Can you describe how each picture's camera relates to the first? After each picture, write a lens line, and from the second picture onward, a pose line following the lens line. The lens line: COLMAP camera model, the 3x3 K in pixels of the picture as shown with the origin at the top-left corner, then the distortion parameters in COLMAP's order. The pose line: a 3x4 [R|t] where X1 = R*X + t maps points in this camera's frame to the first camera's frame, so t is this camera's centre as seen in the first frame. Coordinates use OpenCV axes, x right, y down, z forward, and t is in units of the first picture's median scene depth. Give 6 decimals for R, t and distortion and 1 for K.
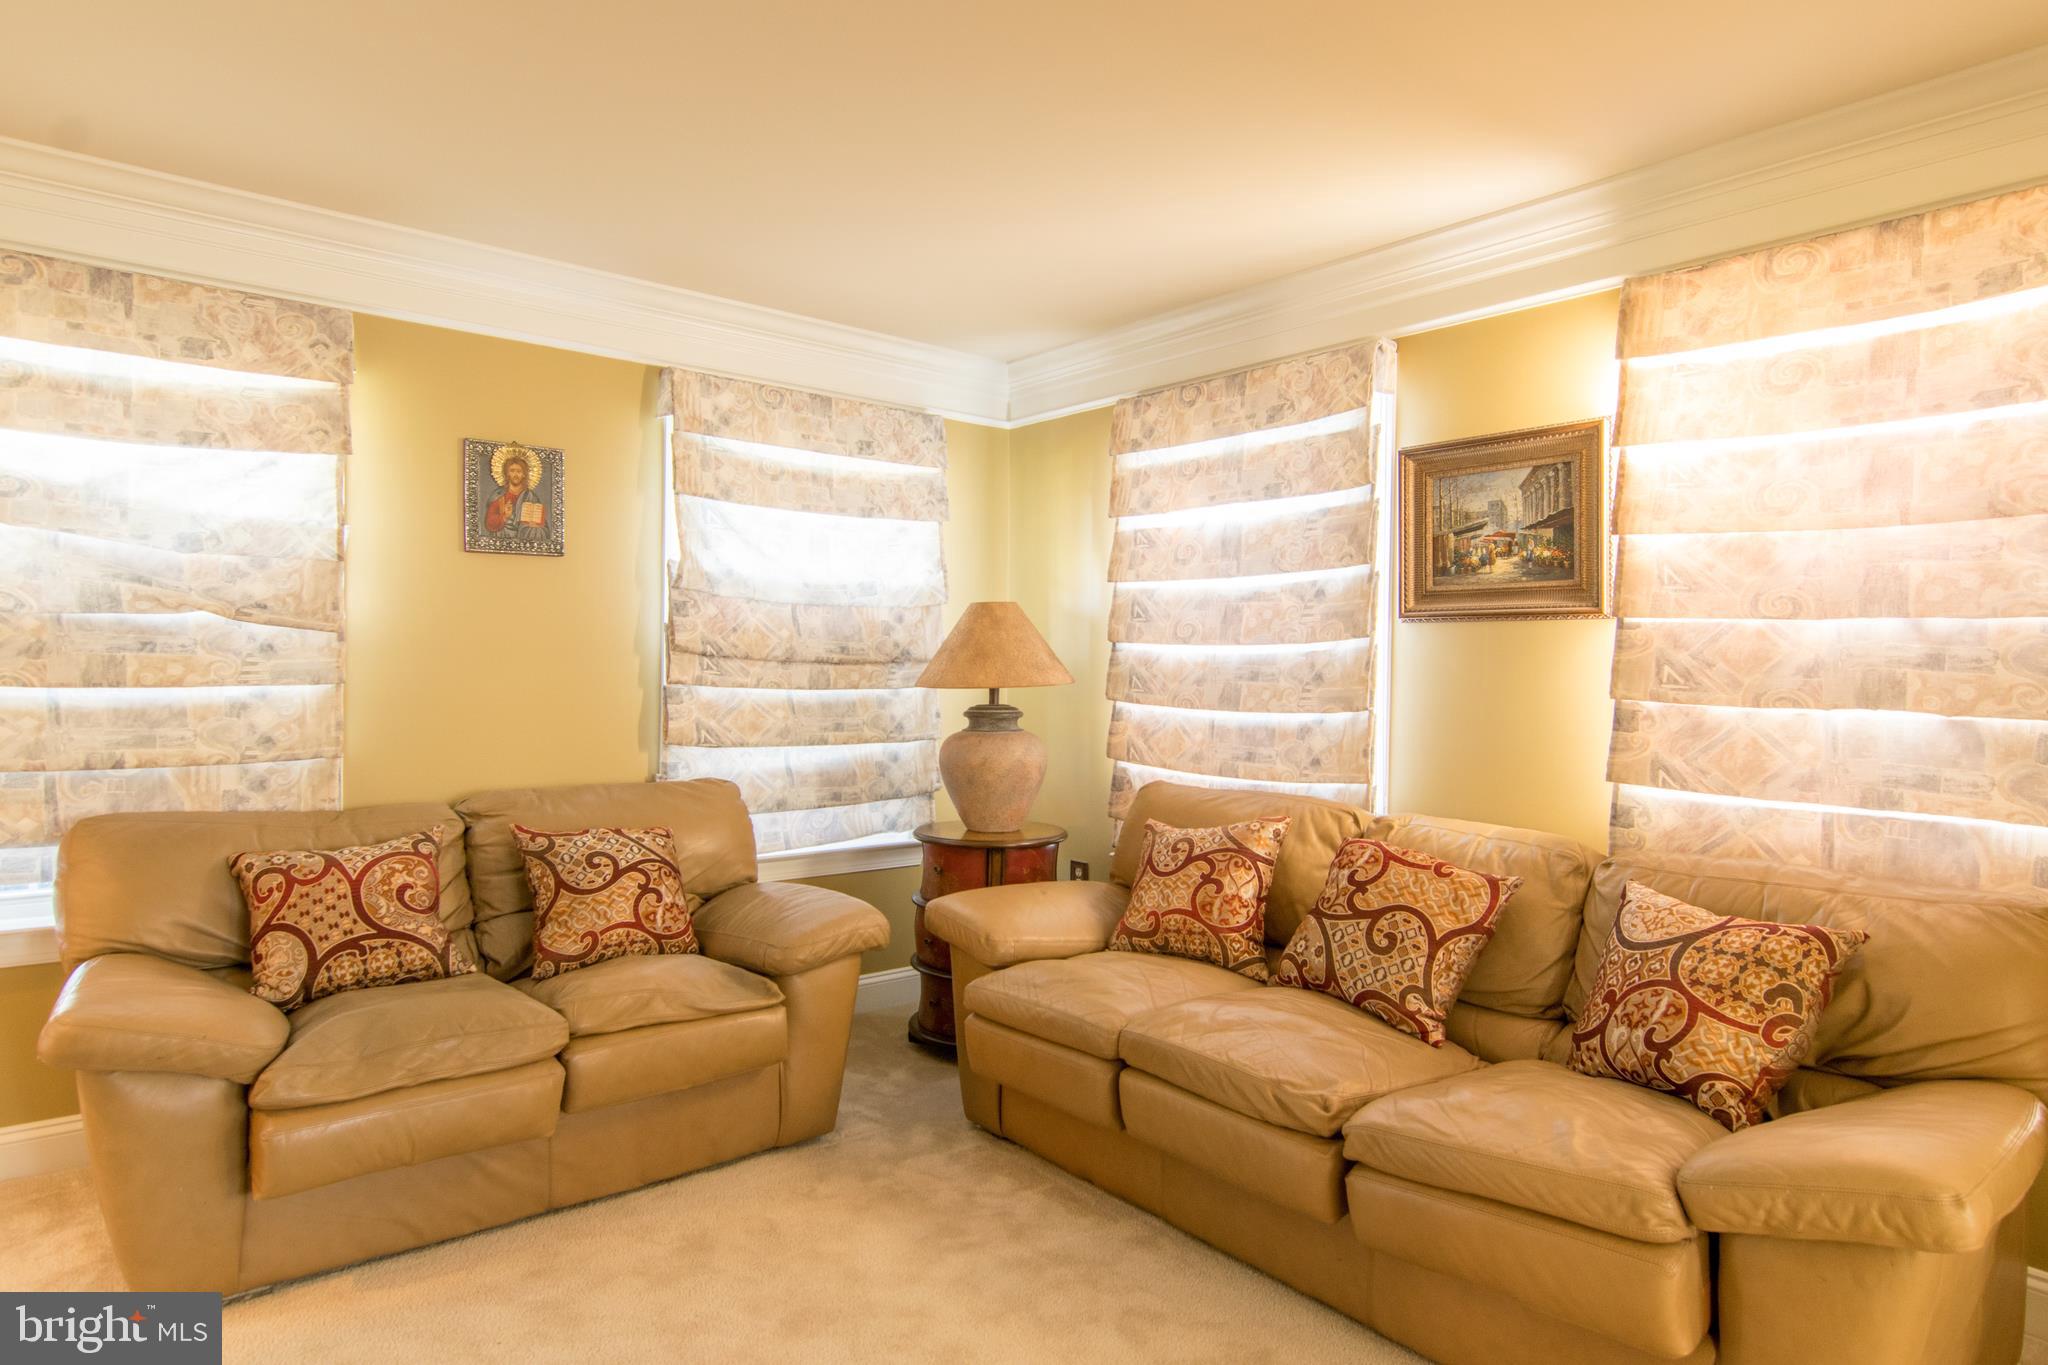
lens RADIAL K [[1161.3, 0, 1024.0], [0, 1161.3, 682.5], [0, 0, 1]] dist [-0.000635, -0.000027]
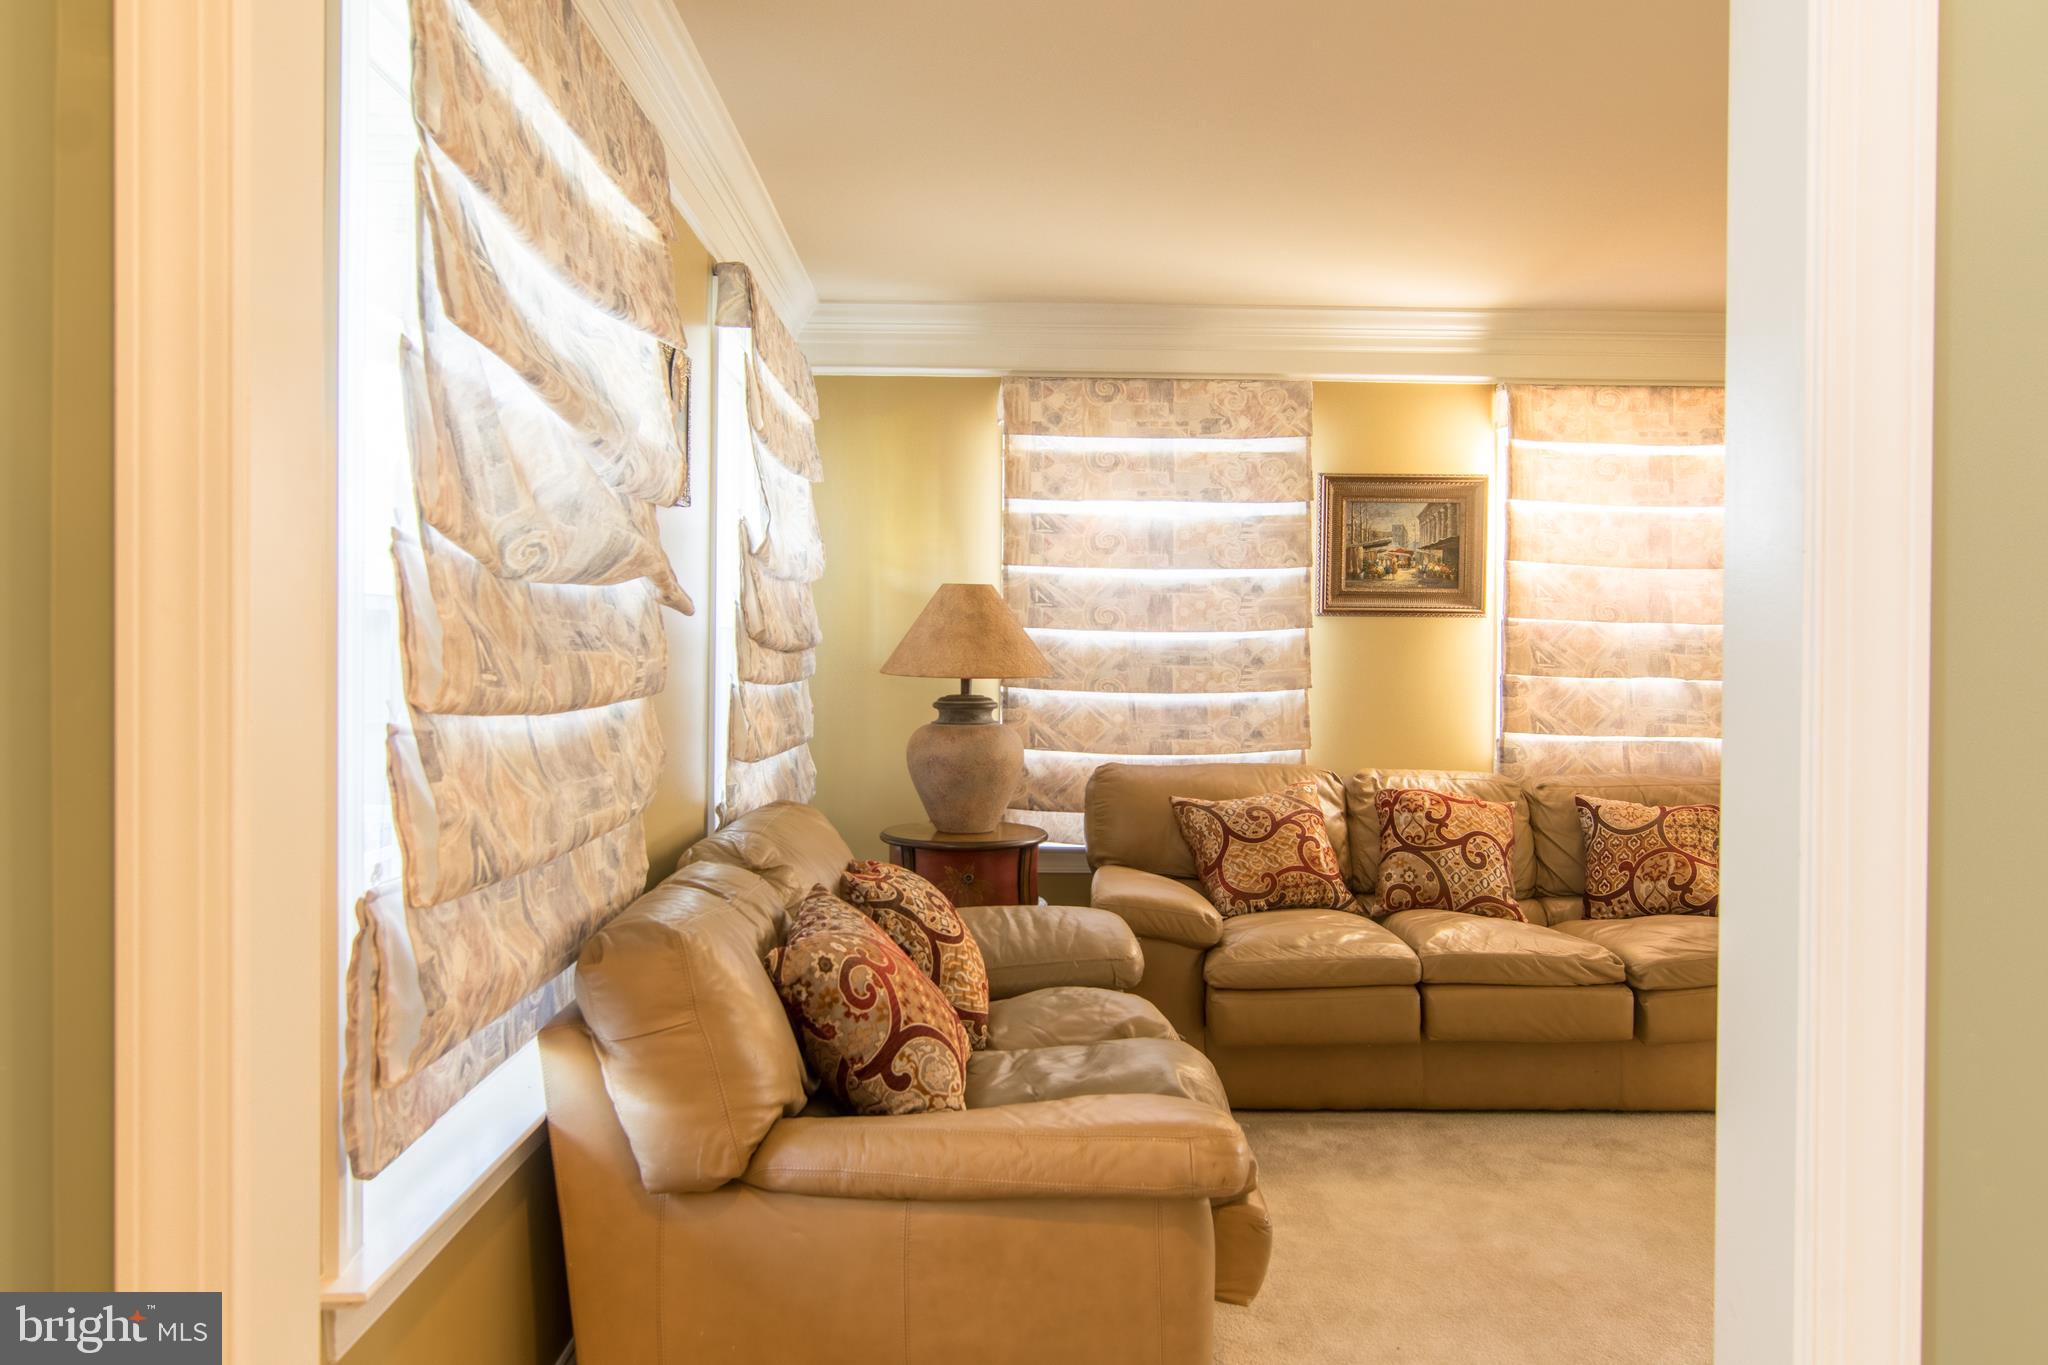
lens RADIAL K [[1371.4, 0, 1031.2], [0, 1371.4, 668.4], [0, 0, 1]] dist [-0.000121, 0.000286]
pose [[0.627852, -0.017901, 0.778127, -1.081123], [0.010897, 0.999840, 0.014210, -0.021706], [-0.778257, -0.000442, 0.627946, 0.356931]]
